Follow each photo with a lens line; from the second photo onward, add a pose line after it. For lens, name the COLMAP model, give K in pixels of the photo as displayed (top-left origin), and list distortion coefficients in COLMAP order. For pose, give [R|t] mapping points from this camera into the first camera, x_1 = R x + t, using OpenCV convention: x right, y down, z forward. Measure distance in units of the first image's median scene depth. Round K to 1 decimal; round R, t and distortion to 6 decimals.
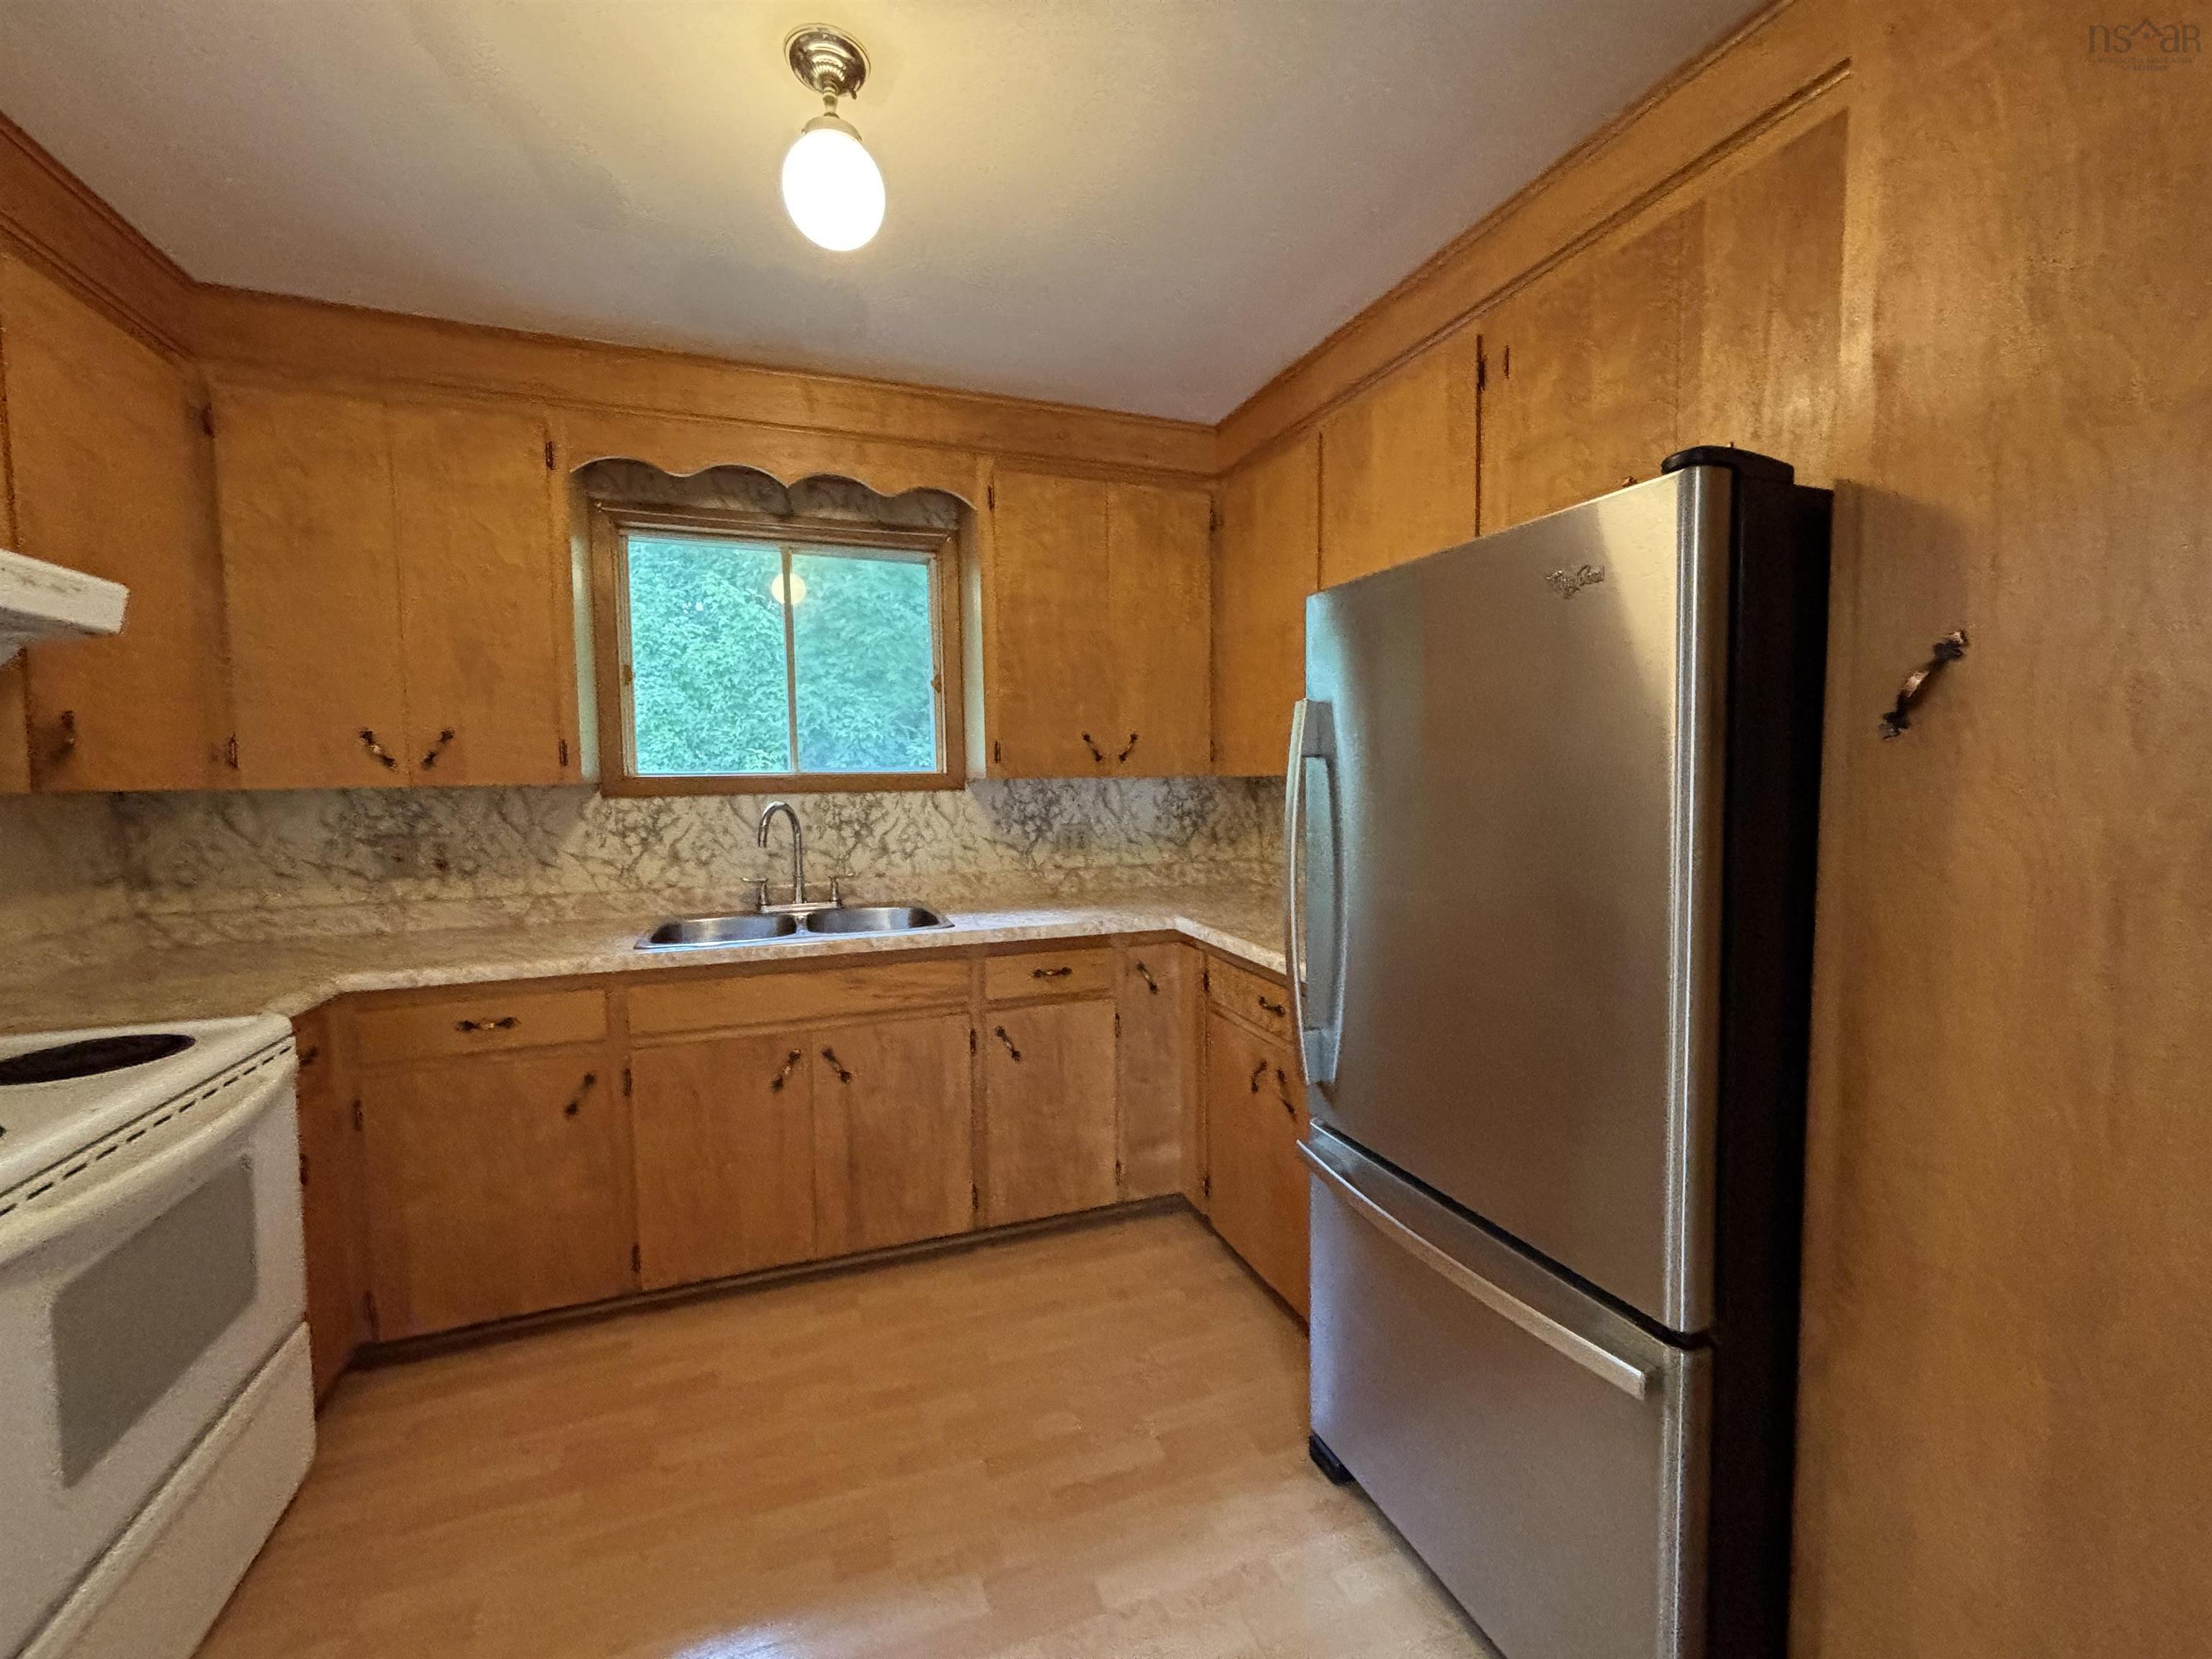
lens RADIAL K [[889.8, 0, 1104.4], [0, 889.8, 828.1], [0, 0, 1]] dist [0.001679, 0.001697]
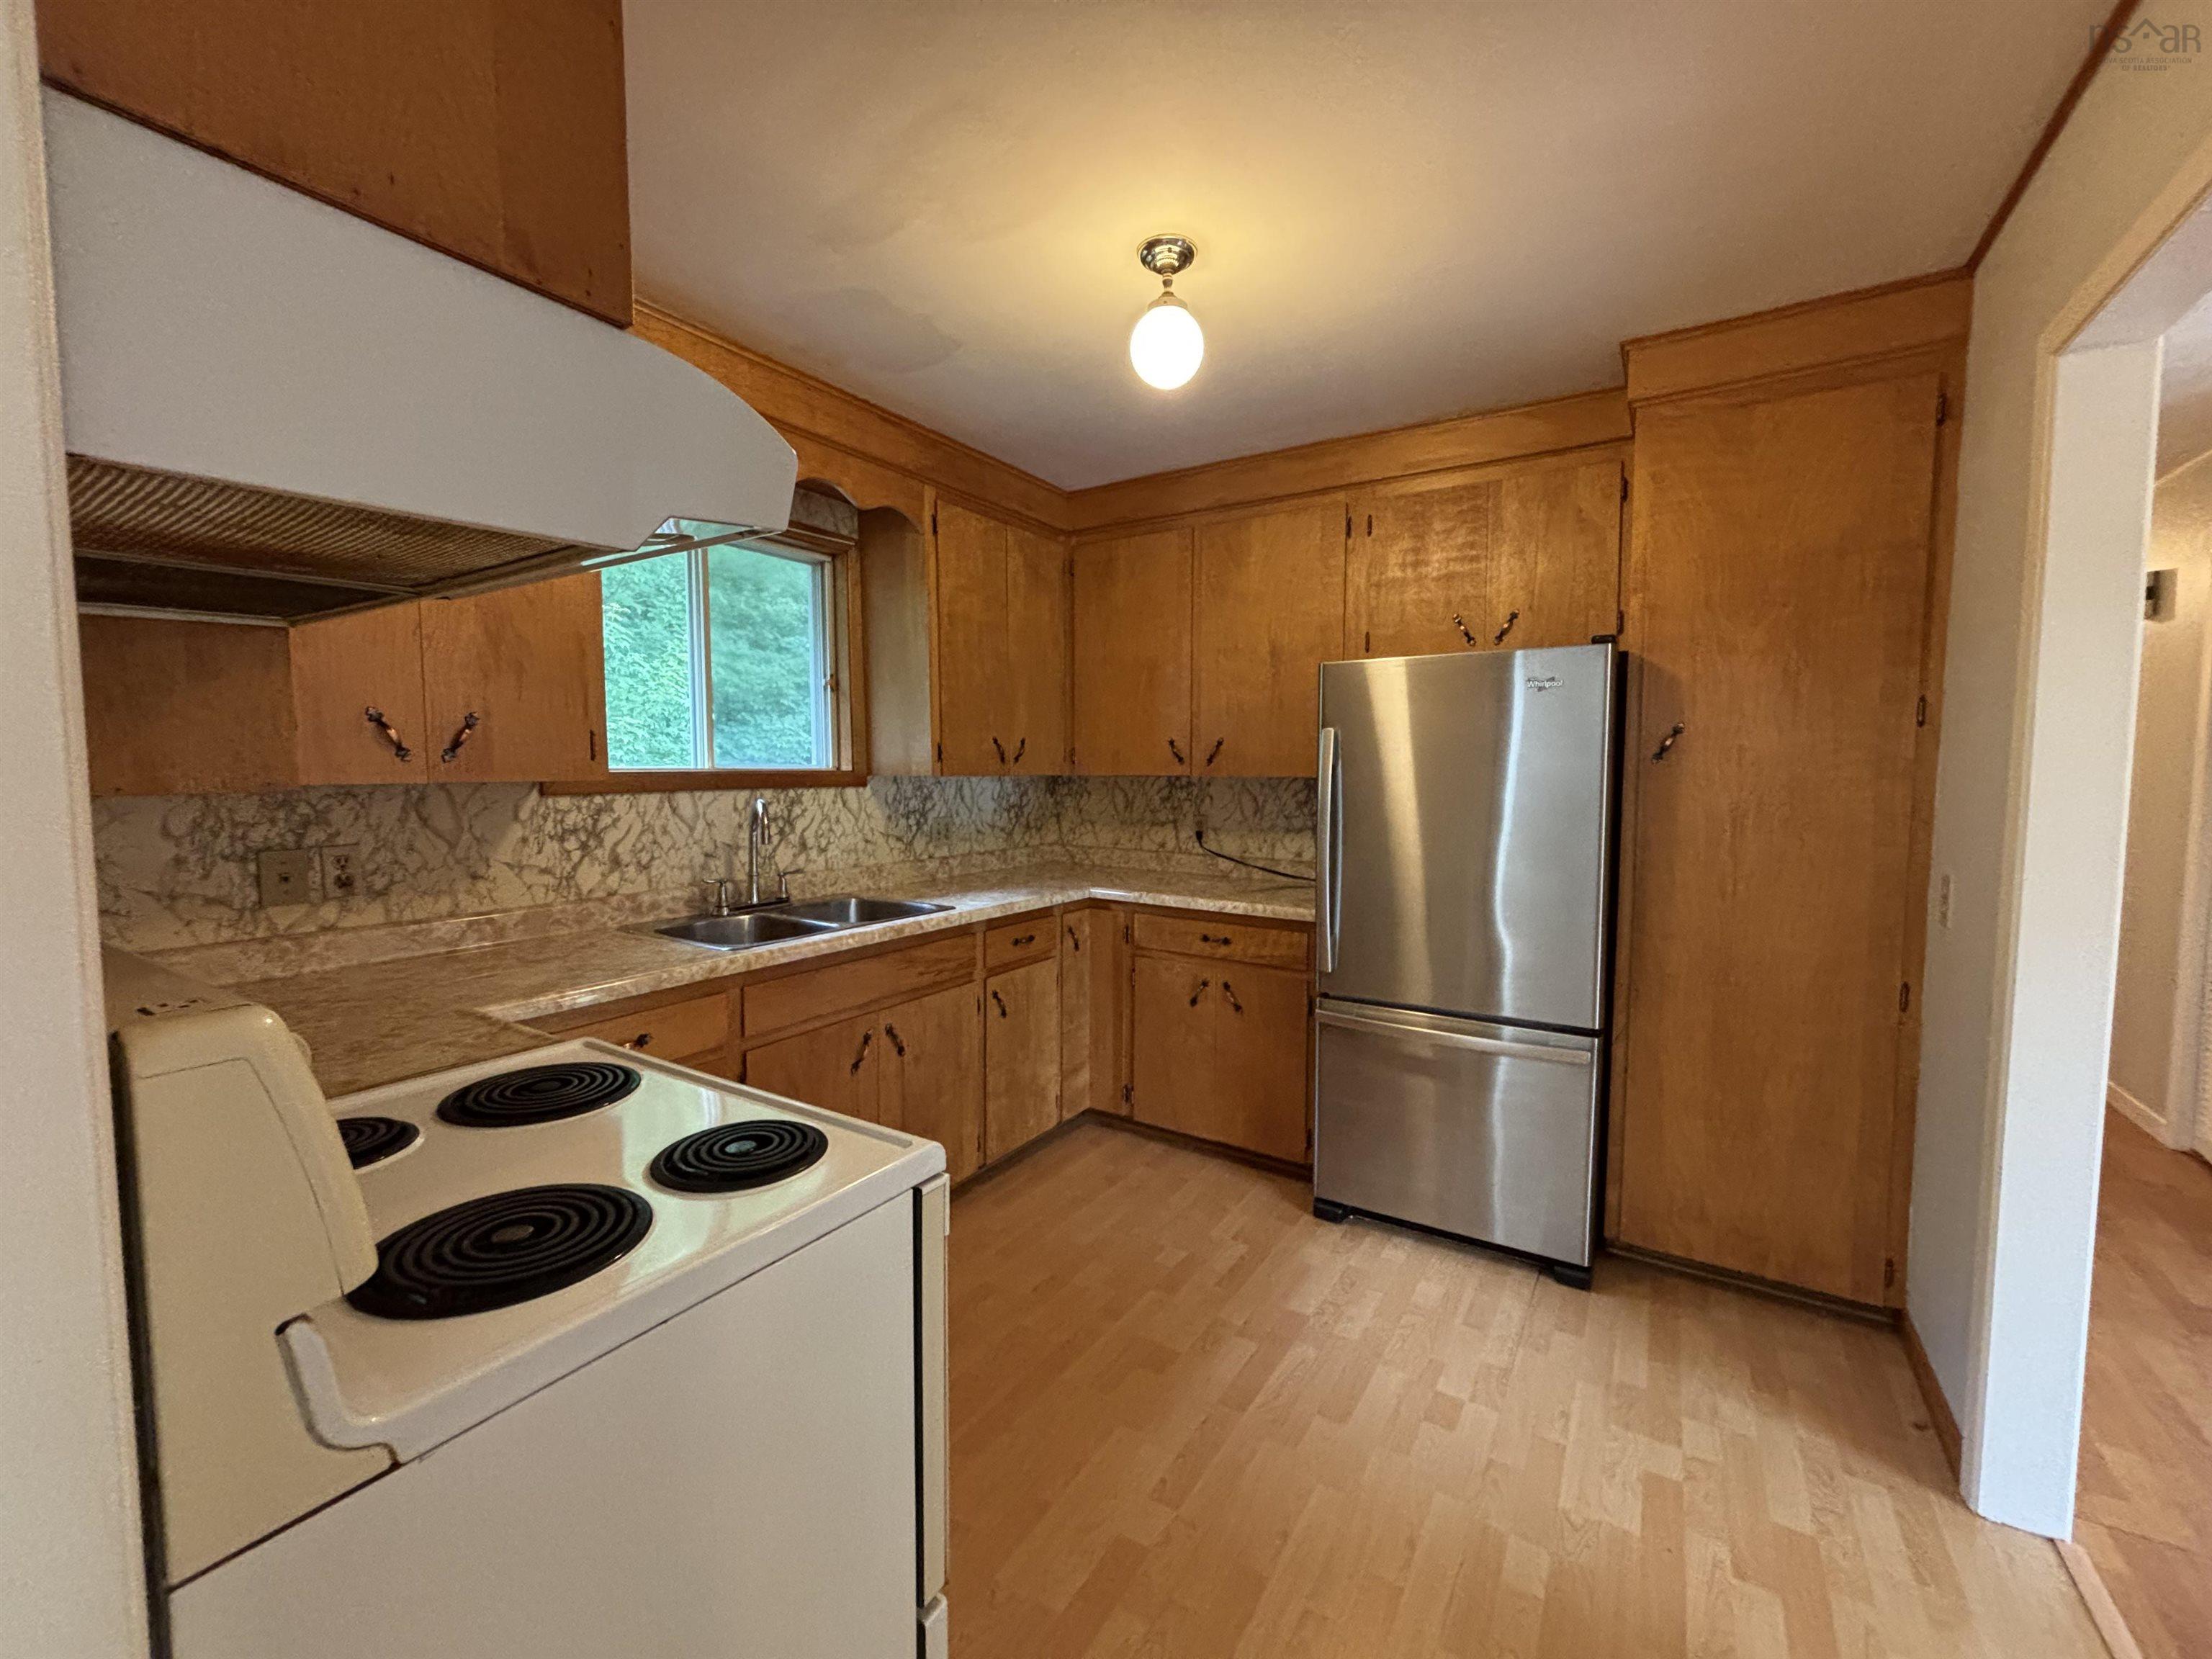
lens RADIAL K [[889.8, 0, 1109.0], [0, 889.8, 823.5], [0, 0, 1]] dist [0.001679, 0.001697]
pose [[0.797289, -0.030247, 0.602840, -0.670378], [0.038506, 0.999258, -0.000789, 0.014925], [-0.602369, 0.023842, 0.797862, -0.014925]]
